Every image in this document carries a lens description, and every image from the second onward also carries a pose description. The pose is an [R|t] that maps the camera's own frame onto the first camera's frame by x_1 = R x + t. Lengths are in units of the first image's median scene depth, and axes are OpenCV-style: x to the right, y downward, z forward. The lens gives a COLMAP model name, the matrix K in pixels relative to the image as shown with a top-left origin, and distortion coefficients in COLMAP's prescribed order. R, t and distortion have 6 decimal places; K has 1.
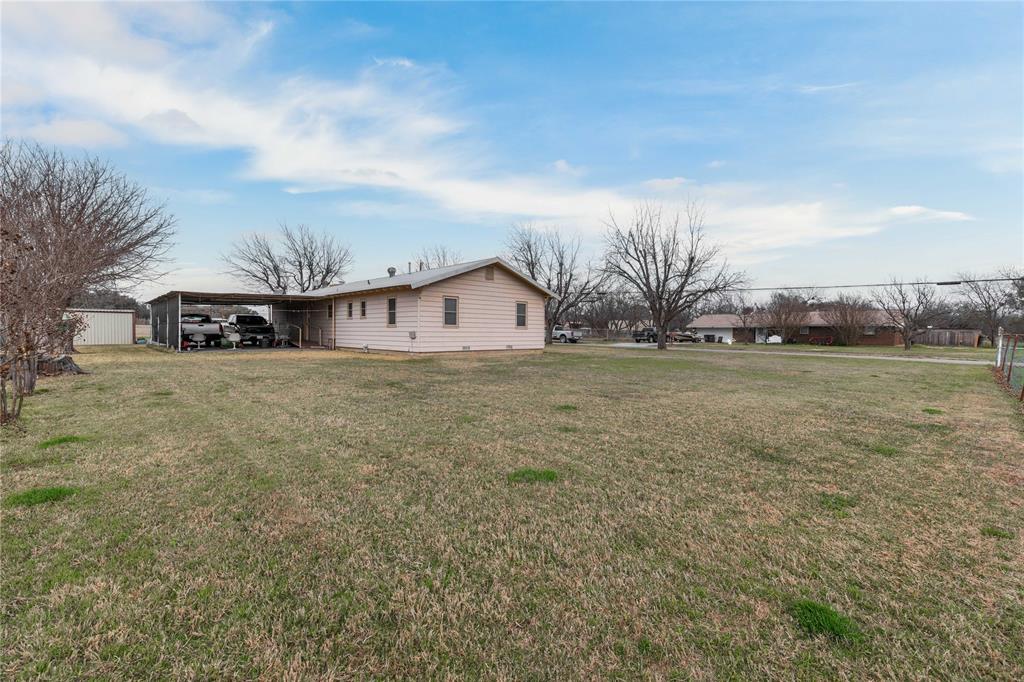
lens RADIAL K [[444.4, 0, 512.0], [0, 444.4, 324.1], [0, 0, 1]] dist [-0.000014, -0.000073]
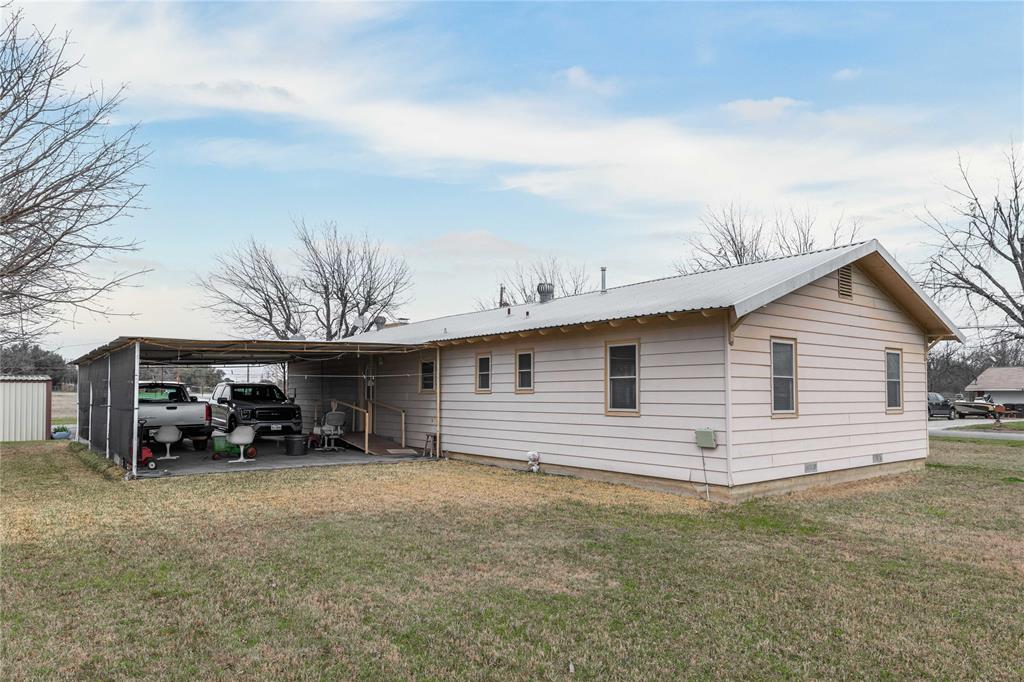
lens RADIAL K [[656.1, 0, 512.0], [0, 656.1, 341.0], [0, 0, 1]] dist [-0.004234, -0.001464]
pose [[0.994744, -0.017222, -0.100935, -0.251053], [0.010452, 0.997684, -0.067217, -0.017985], [0.101858, 0.065808, 0.992620, 0.314642]]
